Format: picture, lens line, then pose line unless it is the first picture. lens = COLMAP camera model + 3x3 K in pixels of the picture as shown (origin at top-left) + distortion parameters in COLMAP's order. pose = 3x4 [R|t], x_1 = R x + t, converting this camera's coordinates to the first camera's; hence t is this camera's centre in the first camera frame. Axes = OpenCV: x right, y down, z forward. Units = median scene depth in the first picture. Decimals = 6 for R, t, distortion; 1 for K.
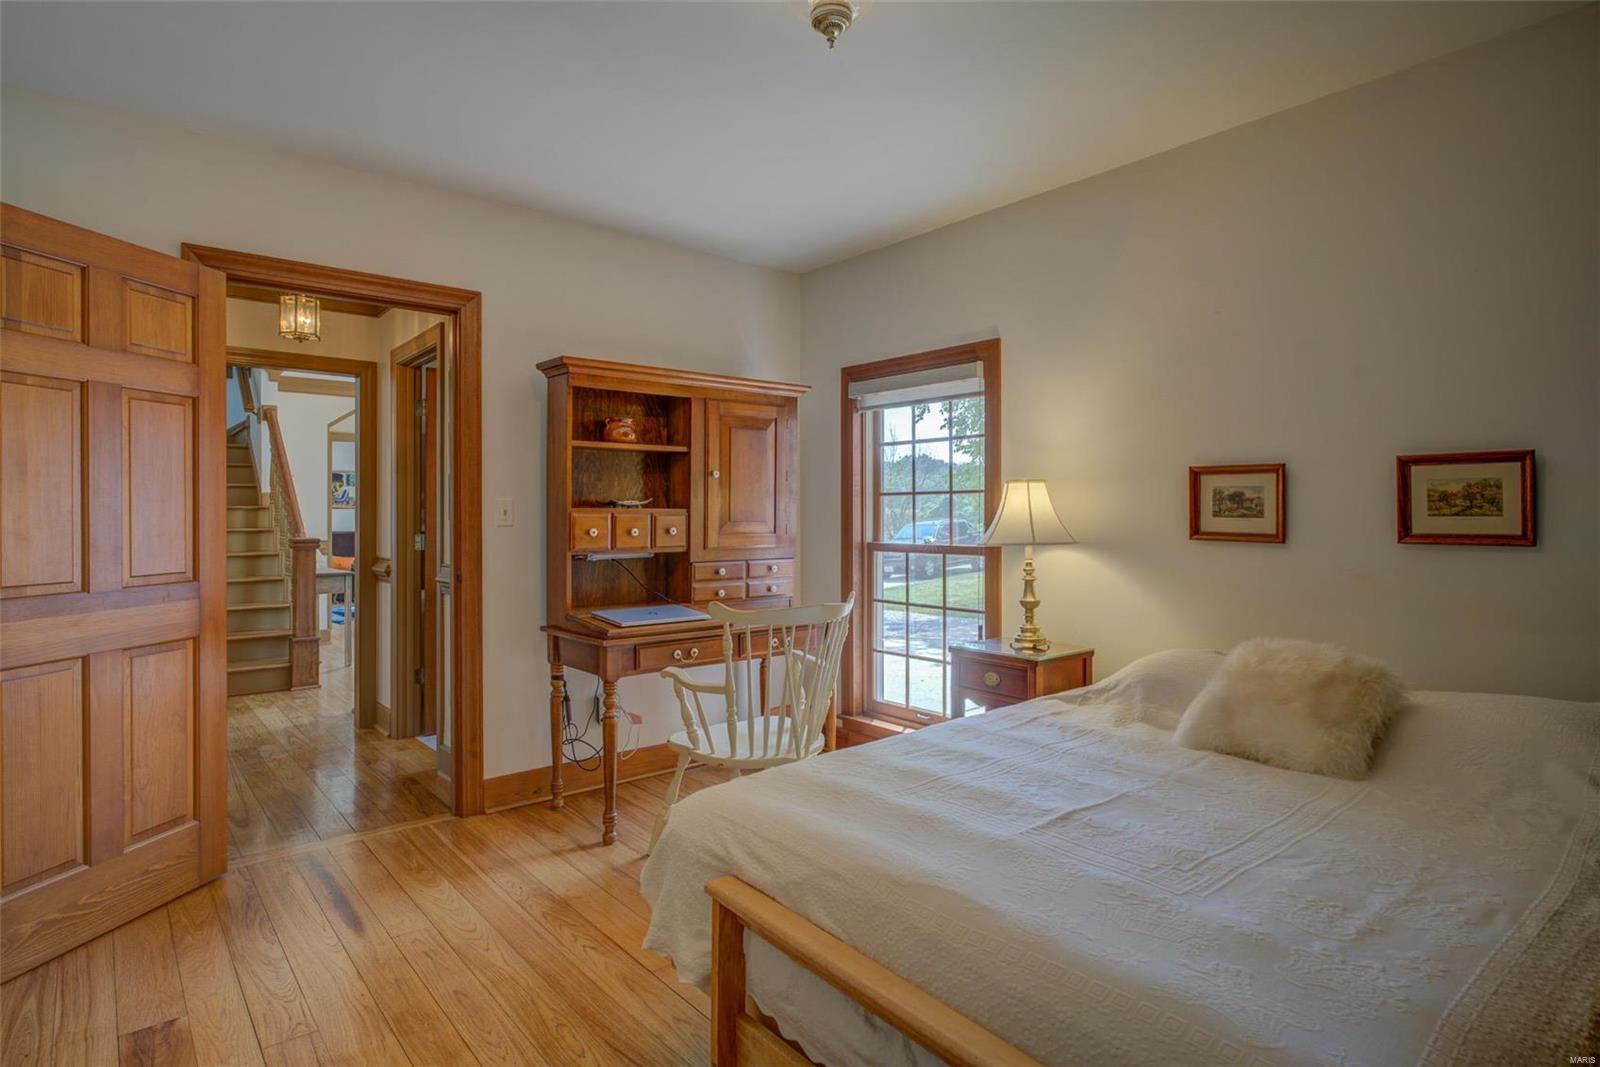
lens RADIAL K [[837.5, 0, 803.0], [0, 837.5, 518.7], [0, 0, 1]] dist [-0.001717, -0.002974]
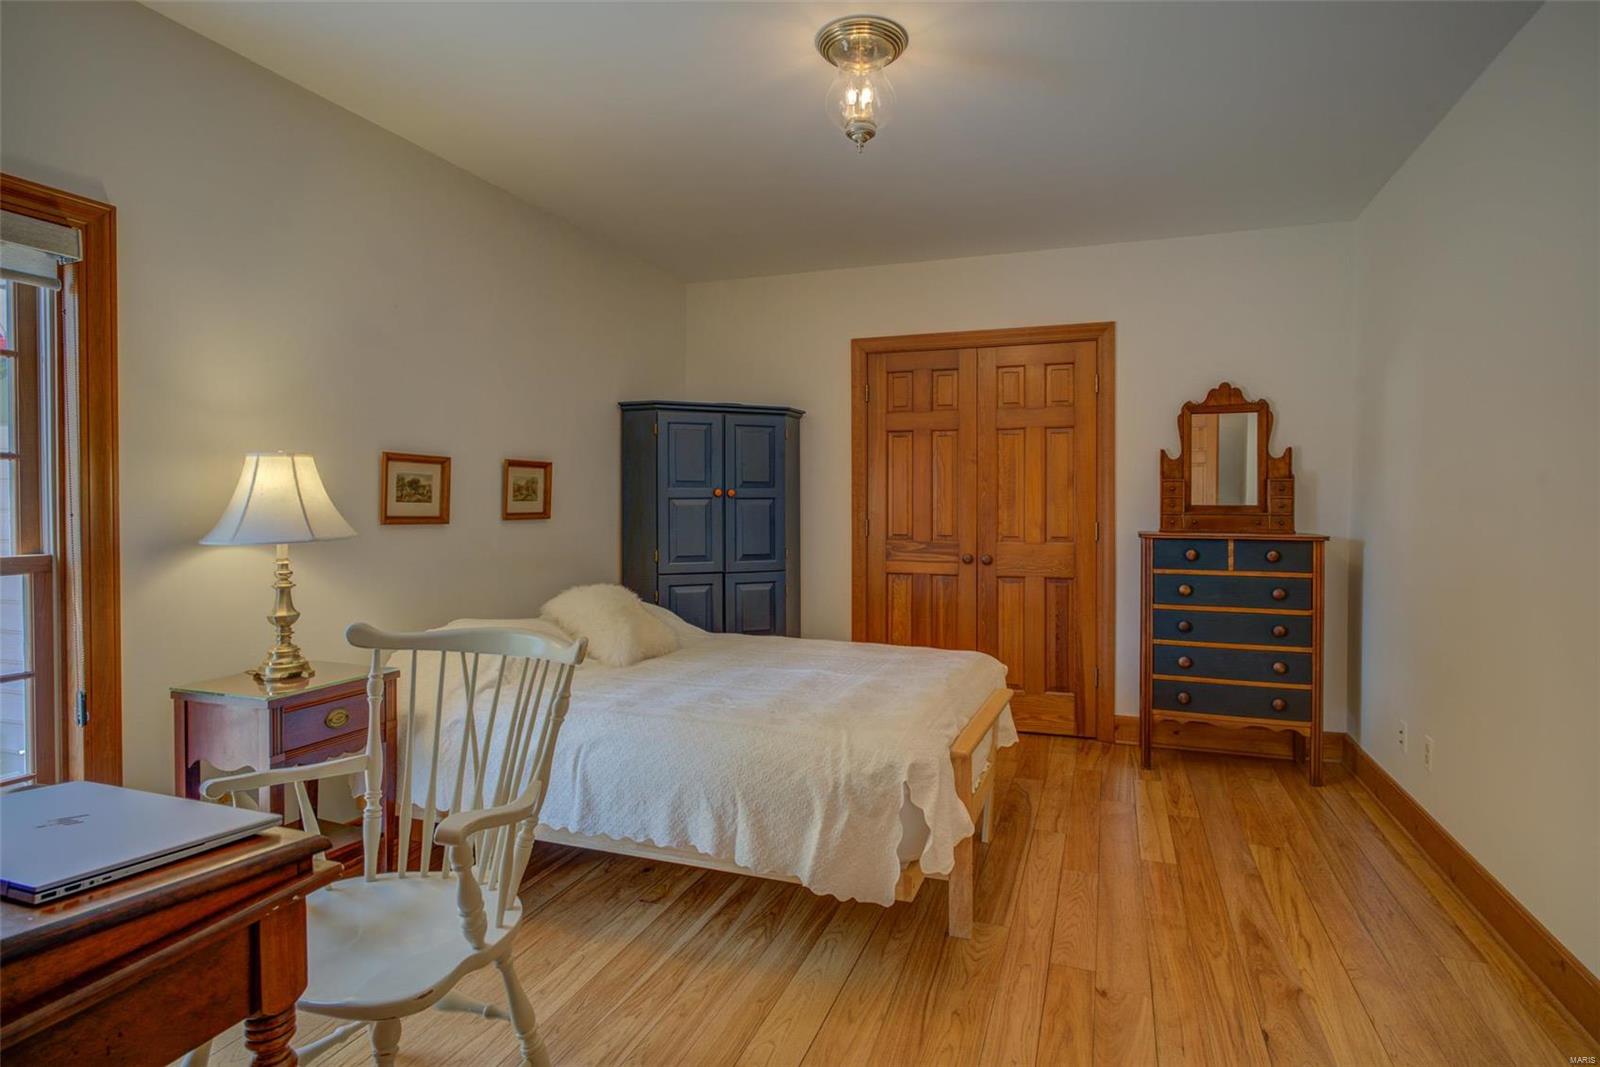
lens RADIAL K [[837.5, 0, 802.8], [0, 837.5, 524.2], [0, 0, 1]] dist [-0.001717, -0.002974]
pose [[-0.509024, -0.021480, 0.860484, -0.698783], [0.007020, 0.999552, 0.029104, -0.001190], [-0.860723, 0.020855, -0.508645, 1.133460]]
